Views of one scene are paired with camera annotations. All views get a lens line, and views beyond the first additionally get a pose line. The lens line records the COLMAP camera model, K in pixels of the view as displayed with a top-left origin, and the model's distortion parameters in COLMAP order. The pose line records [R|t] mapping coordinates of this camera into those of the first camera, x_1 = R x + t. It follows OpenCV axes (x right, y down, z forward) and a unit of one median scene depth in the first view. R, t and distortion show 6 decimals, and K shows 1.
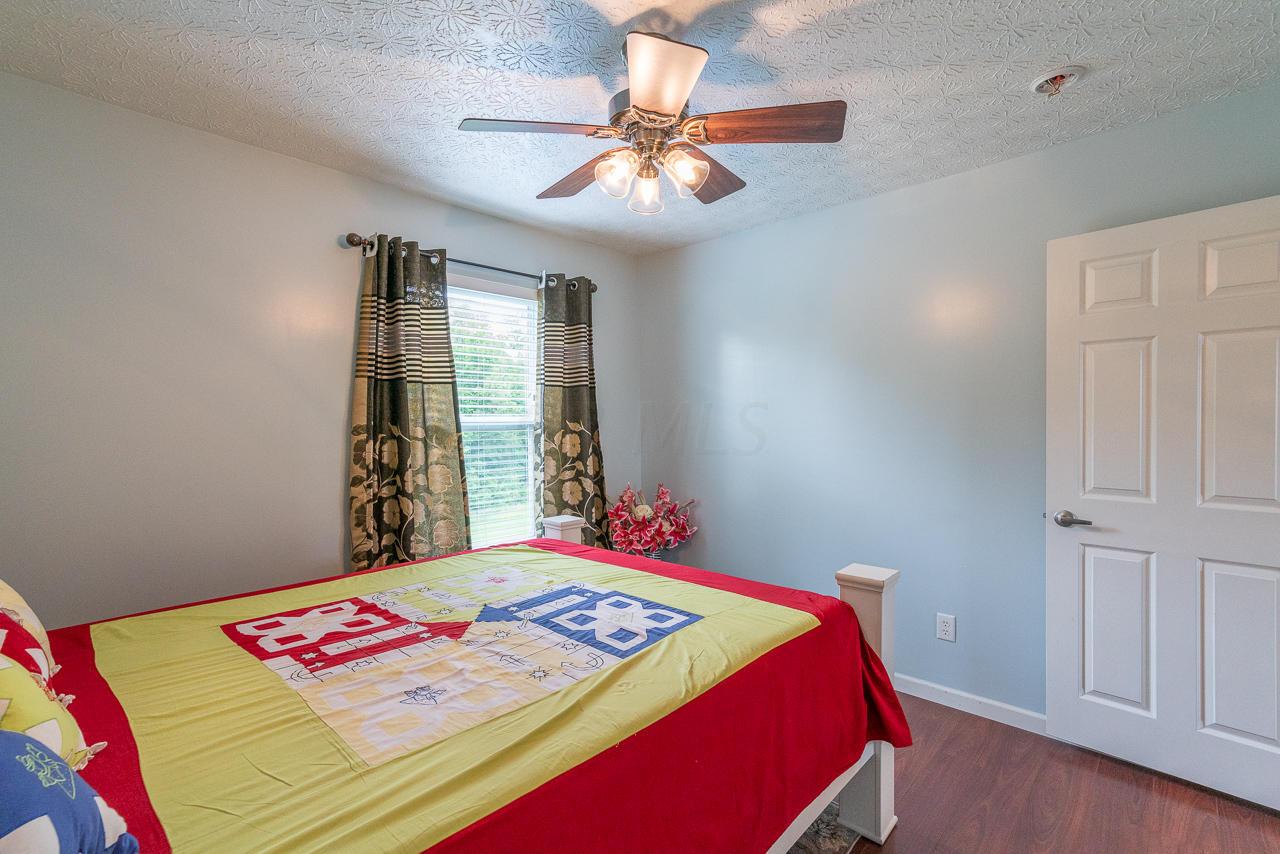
lens RADIAL K [[579.1, 0, 627.9], [0, 579.1, 424.4], [0, 0, 1]] dist [0.003082, 0.001346]
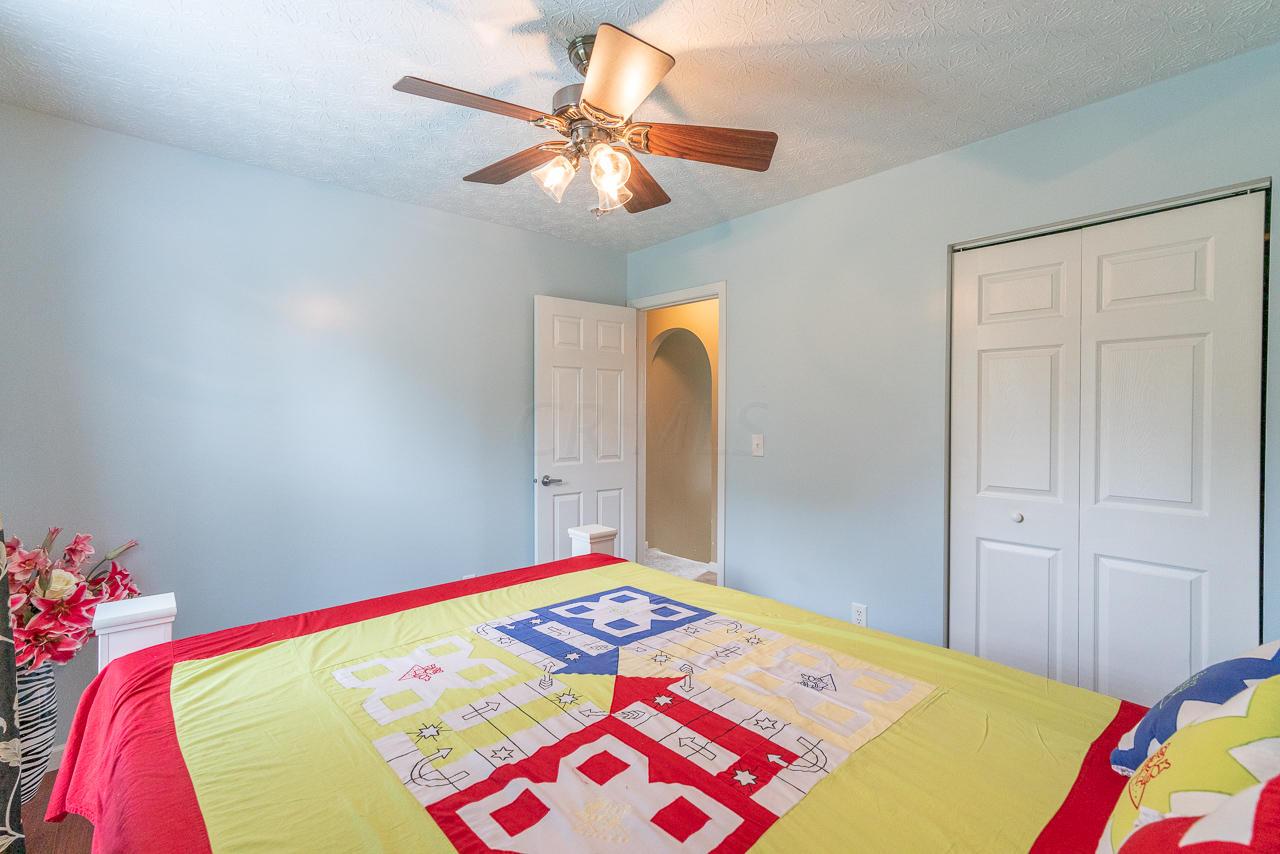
lens RADIAL K [[579.1, 0, 628.3], [0, 579.1, 423.7], [0, 0, 1]] dist [0.003082, 0.001346]
pose [[0.068778, -0.009468, 0.997587, -0.991225], [0.000350, 0.999955, 0.009466, -0.001069], [-0.997632, -0.000302, 0.068779, 0.897055]]
